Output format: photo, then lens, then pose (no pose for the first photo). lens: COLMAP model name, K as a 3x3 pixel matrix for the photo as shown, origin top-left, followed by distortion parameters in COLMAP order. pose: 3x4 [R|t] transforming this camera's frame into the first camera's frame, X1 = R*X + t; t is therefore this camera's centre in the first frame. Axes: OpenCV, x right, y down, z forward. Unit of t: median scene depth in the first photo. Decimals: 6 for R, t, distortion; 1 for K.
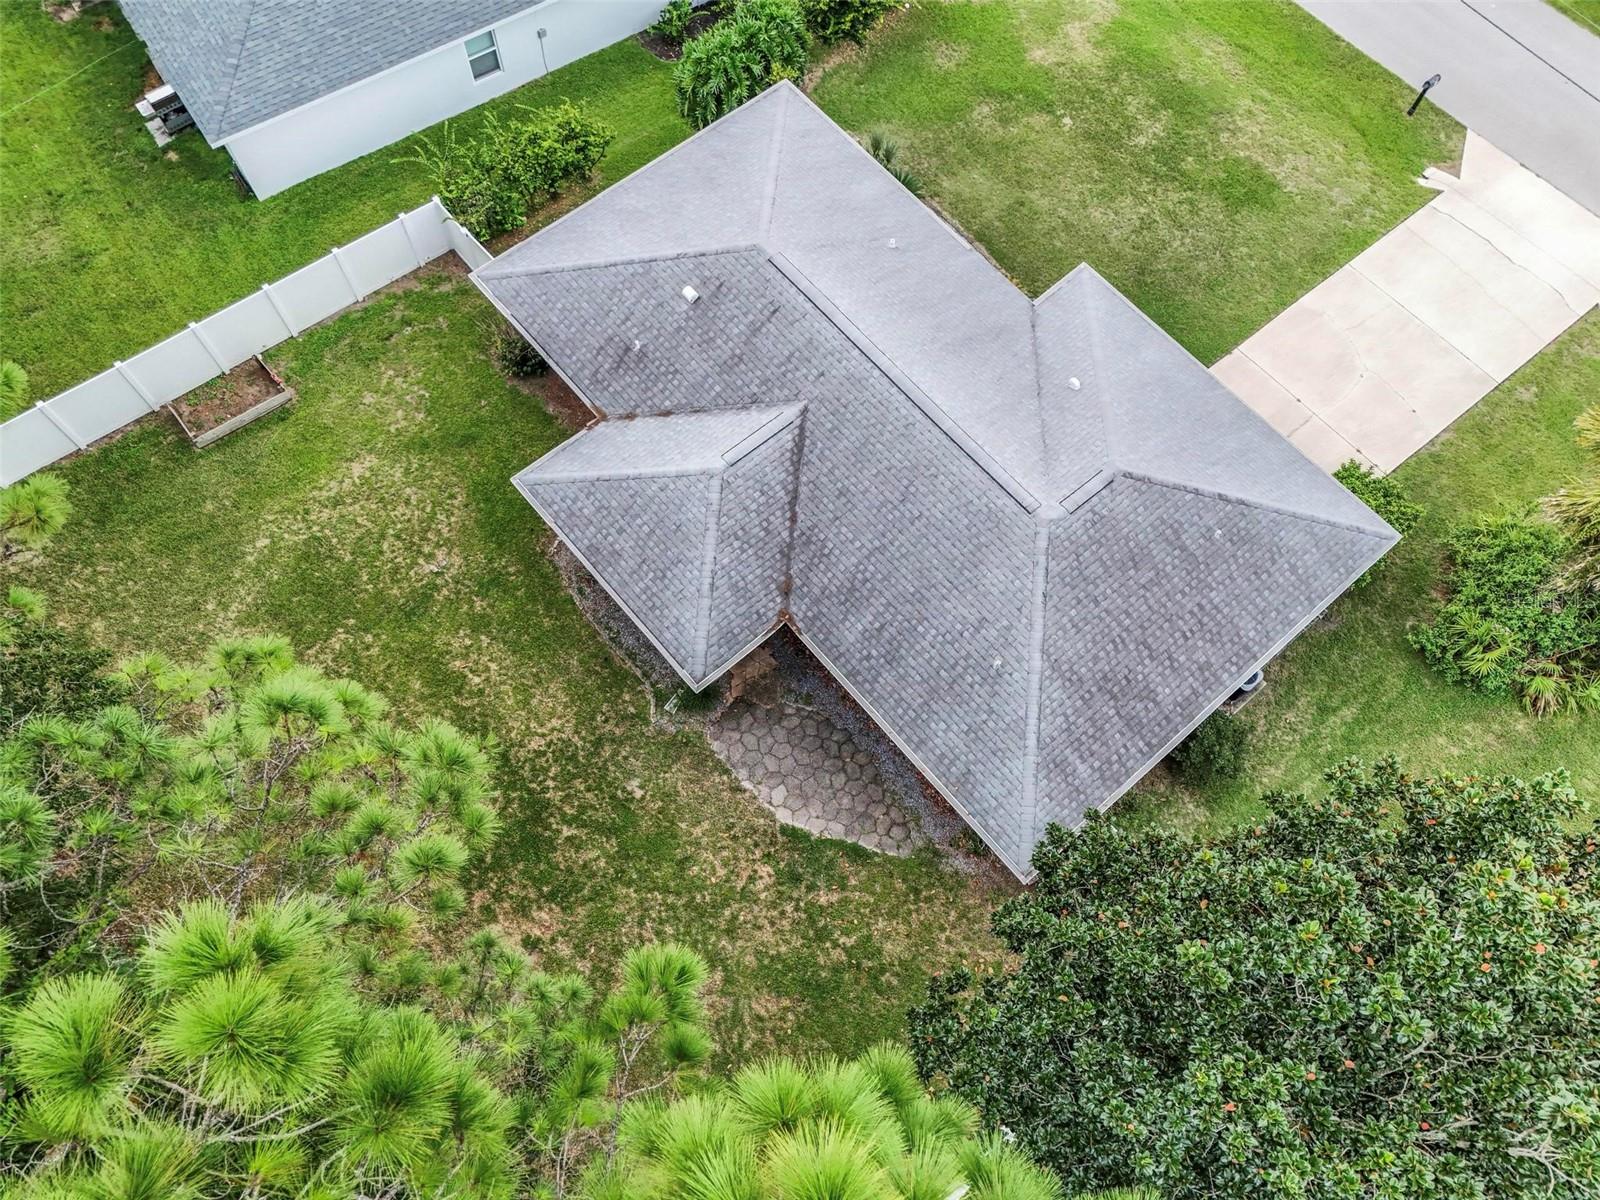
lens RADIAL K [[1178.6, 0, 797.8], [0, 1178.6, 601.3], [0, 0, 1]] dist [0.073141, -0.061511]
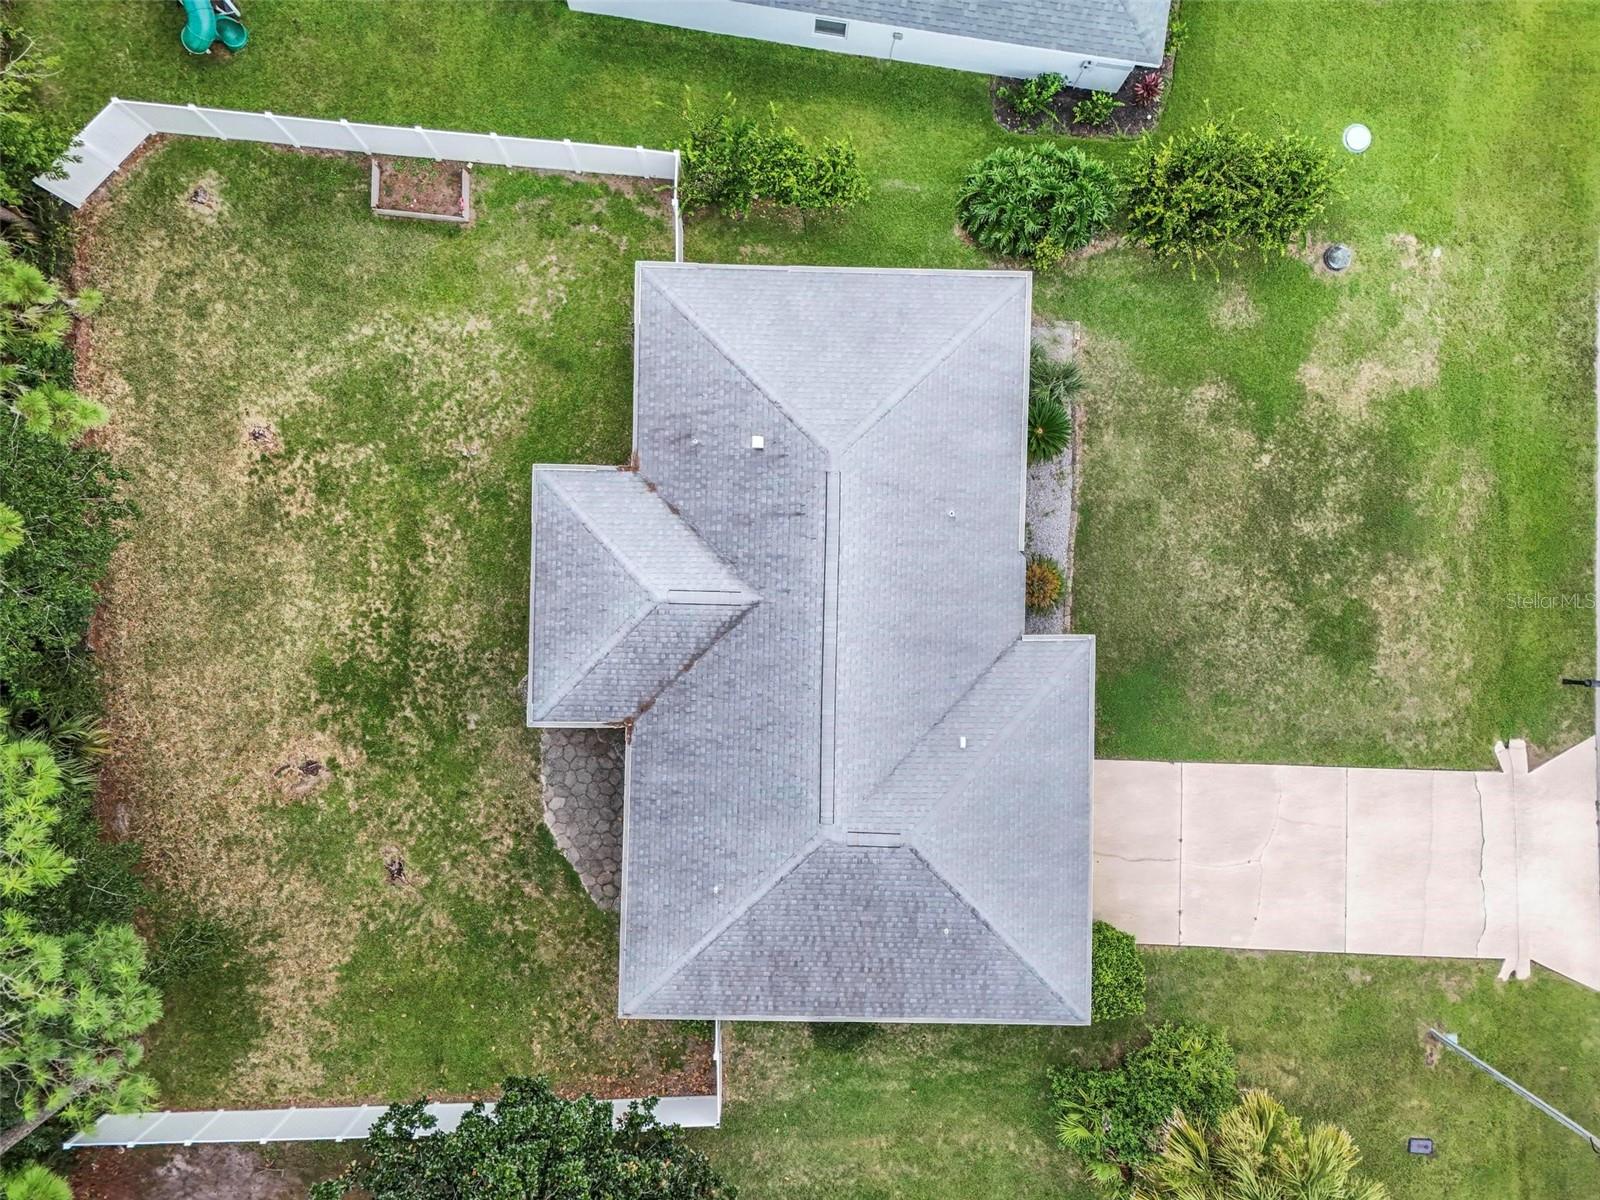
lens RADIAL K [[1178.6, 0, 798.4], [0, 1178.6, 599.6], [0, 0, 1]] dist [0.073141, -0.061511]
pose [[0.745361, 0.666321, -0.021263, 0.051840], [-0.613678, 0.698236, 0.368599, -0.546545], [0.260453, -0.261691, 0.929345, -0.014248]]
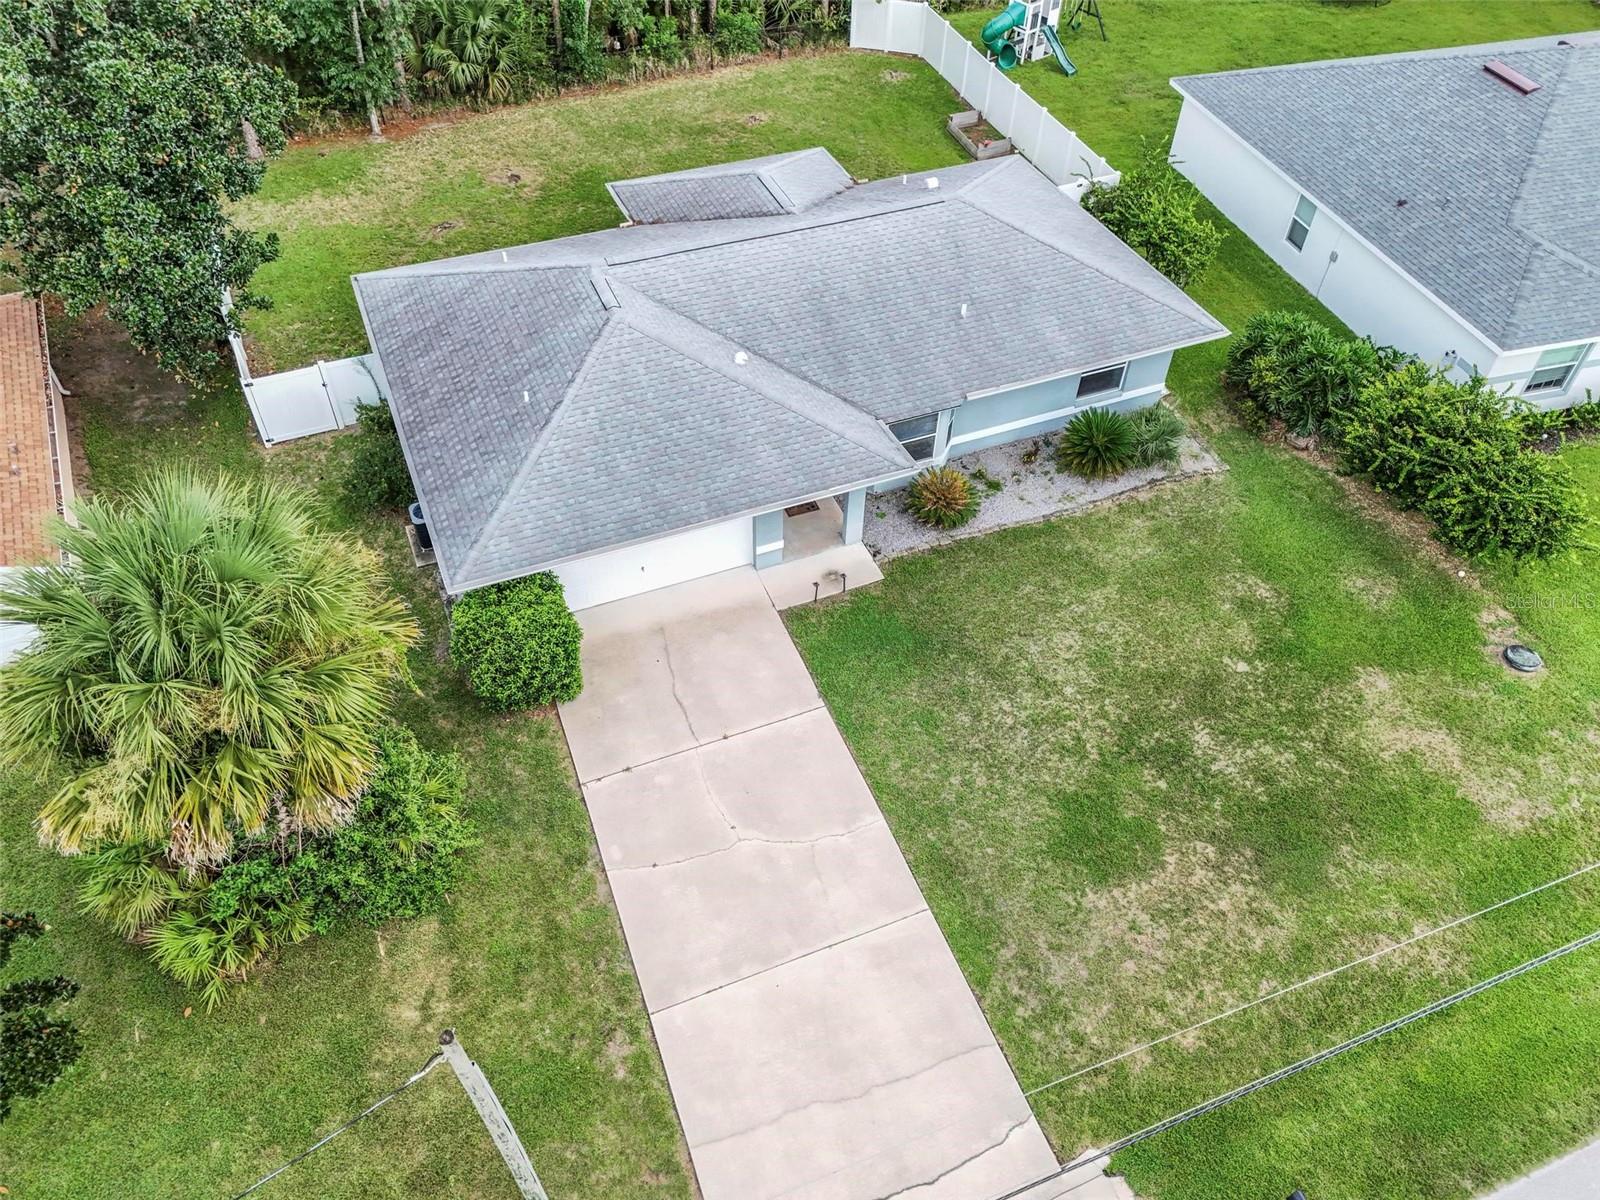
lens RADIAL K [[1178.6, 0, 802.2], [0, 1178.6, 592.5], [0, 0, 1]] dist [0.073141, -0.061511]
pose [[-0.301988, 0.654154, -0.693459, 0.940872], [-0.887546, 0.072573, 0.454968, -0.607474], [0.347946, 0.752871, 0.558676, 0.587229]]
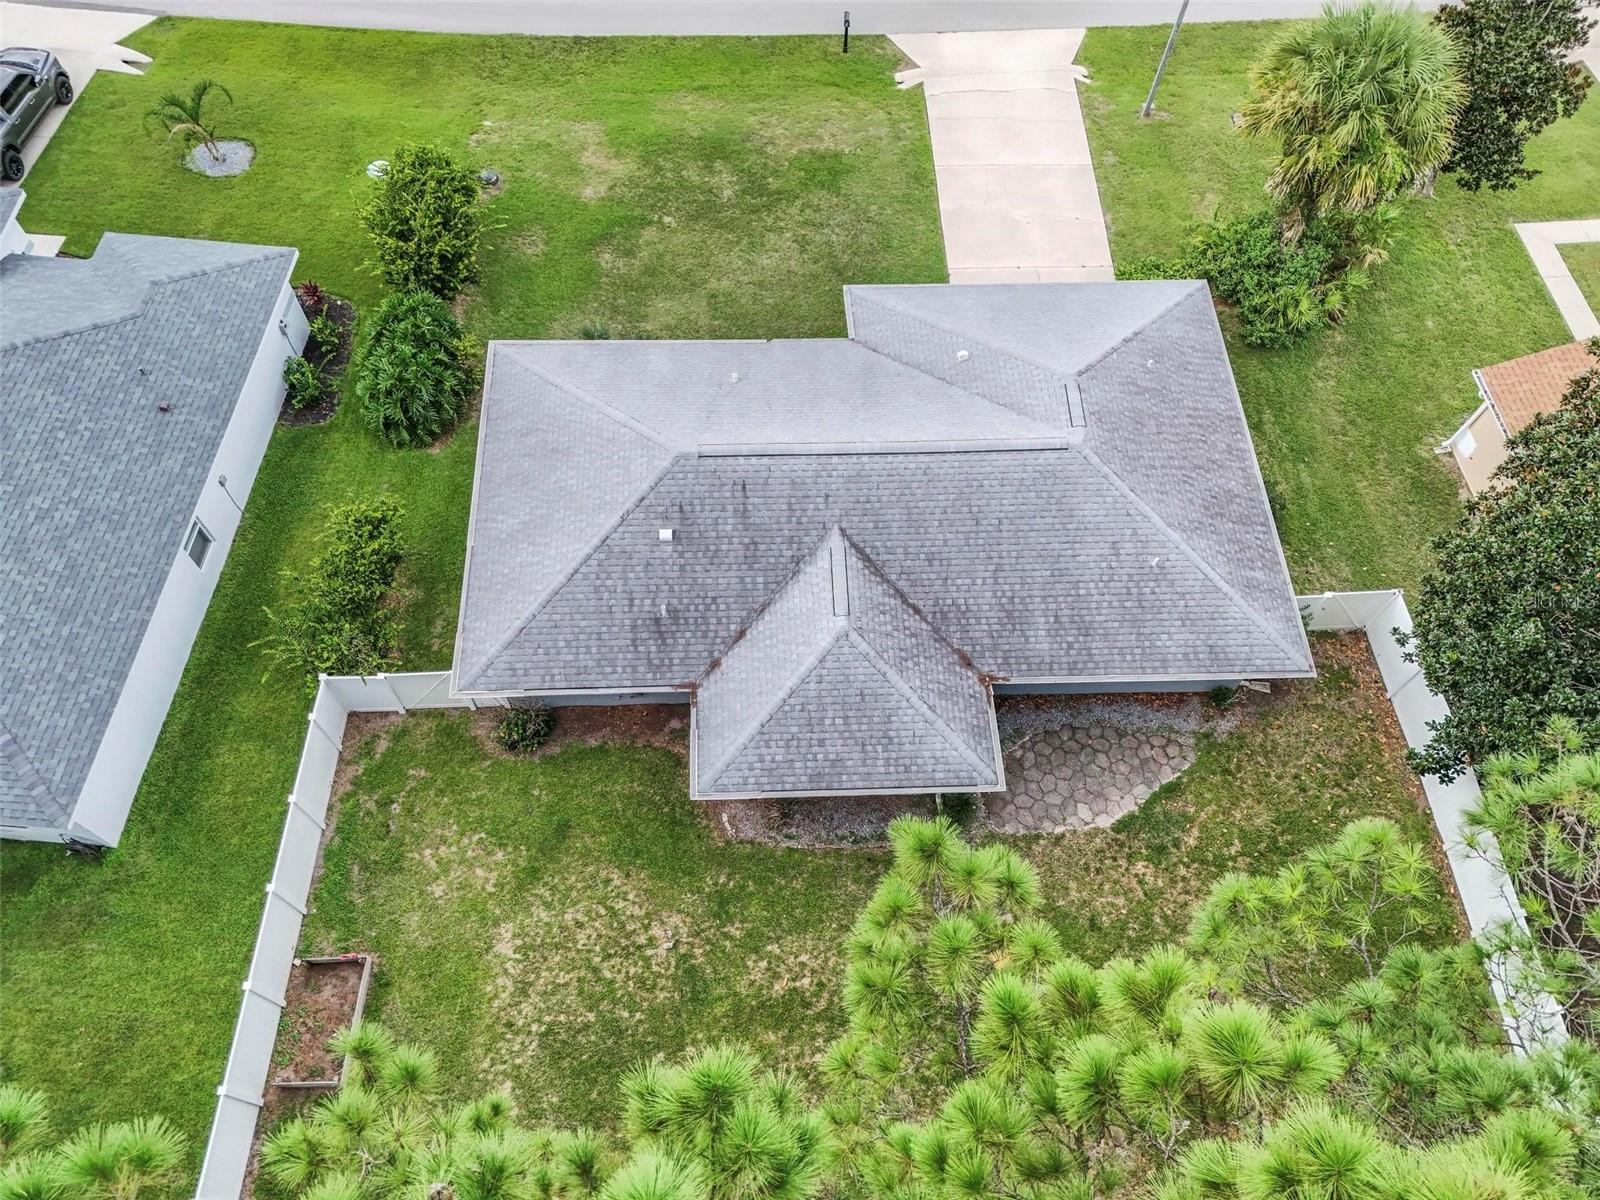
lens RADIAL K [[1178.6, 0, 796.3], [0, 1178.6, 599.0], [0, 0, 1]] dist [0.073141, -0.061511]
pose [[0.621729, -0.689445, 0.371643, -0.400263], [0.717375, 0.691713, 0.083104, -0.215152], [-0.314366, 0.214939, 0.924649, 0.077261]]
